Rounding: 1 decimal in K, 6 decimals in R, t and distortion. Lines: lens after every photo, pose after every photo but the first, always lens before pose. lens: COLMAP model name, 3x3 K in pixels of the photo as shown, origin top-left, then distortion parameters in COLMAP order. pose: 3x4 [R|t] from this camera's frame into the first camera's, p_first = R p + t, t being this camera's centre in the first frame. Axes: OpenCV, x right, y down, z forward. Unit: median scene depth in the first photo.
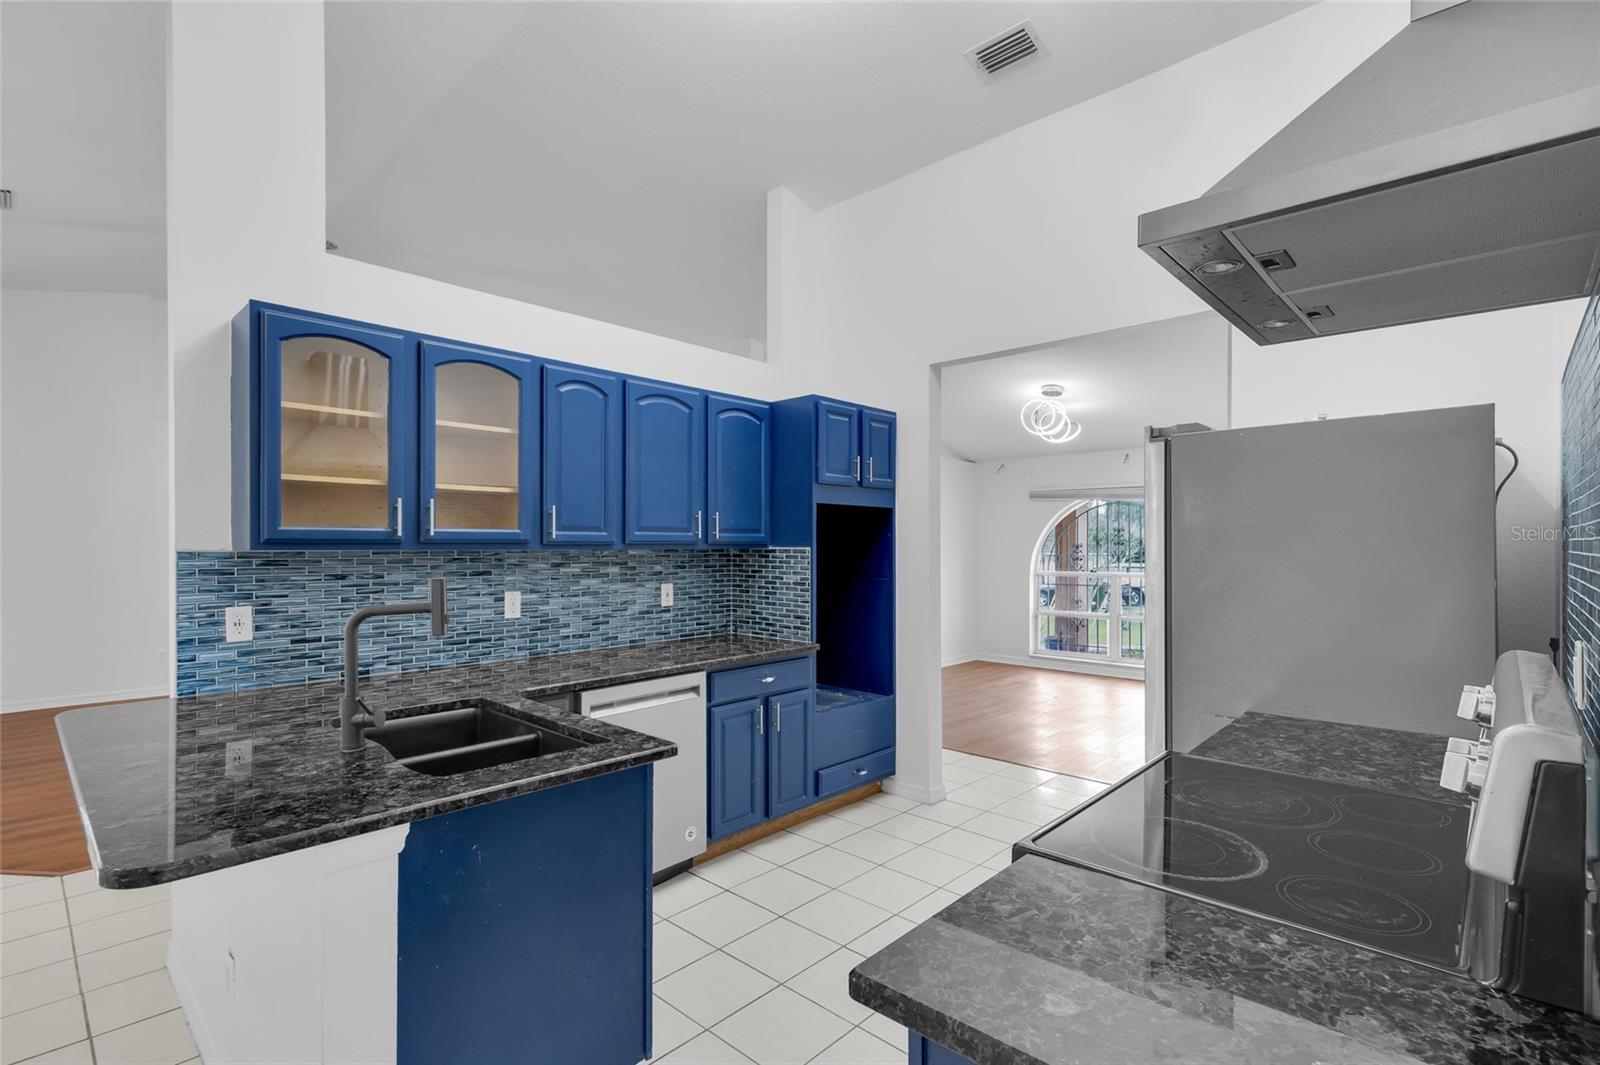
lens RADIAL K [[736.8, 0, 800.7], [0, 736.8, 540.8], [0, 0, 1]] dist [-0.003374, -0.001287]
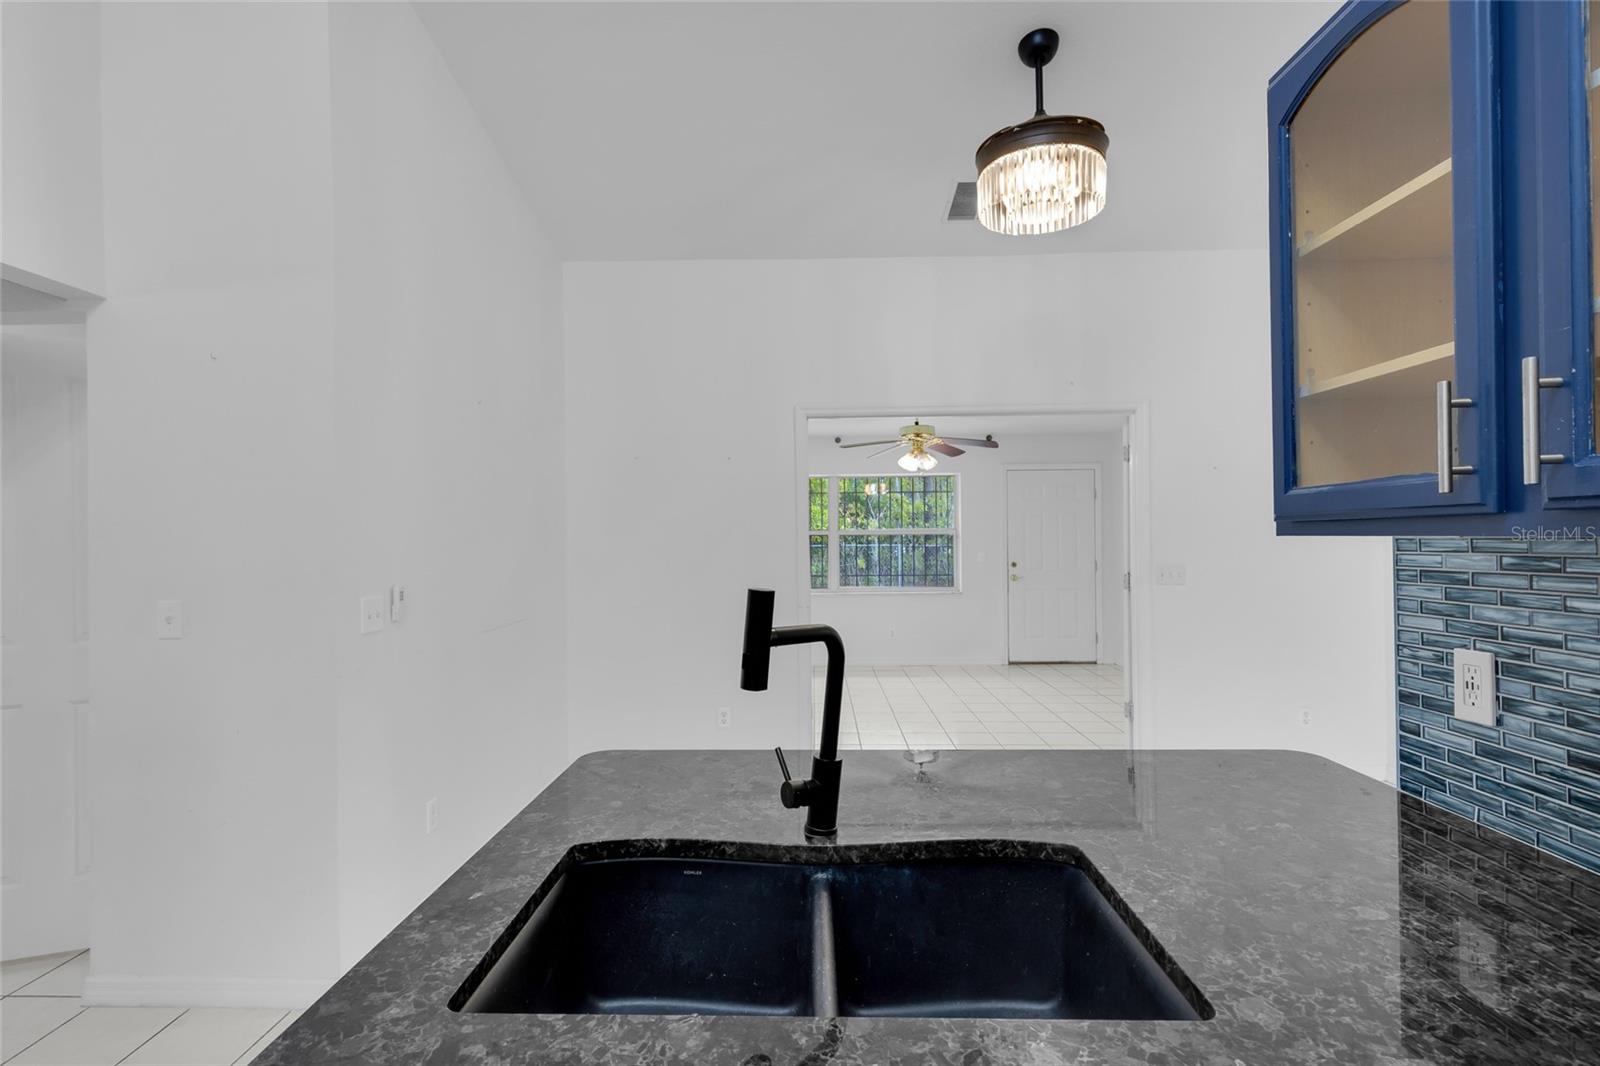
lens RADIAL K [[736.8, 0, 796.6], [0, 736.8, 529.9], [0, 0, 1]] dist [-0.003374, -0.001287]
pose [[-0.750802, -0.002719, -0.660522, -0.105467], [0.010832, 0.999806, -0.016428, 0.012595], [0.660439, -0.019489, -0.750627, 1.081165]]
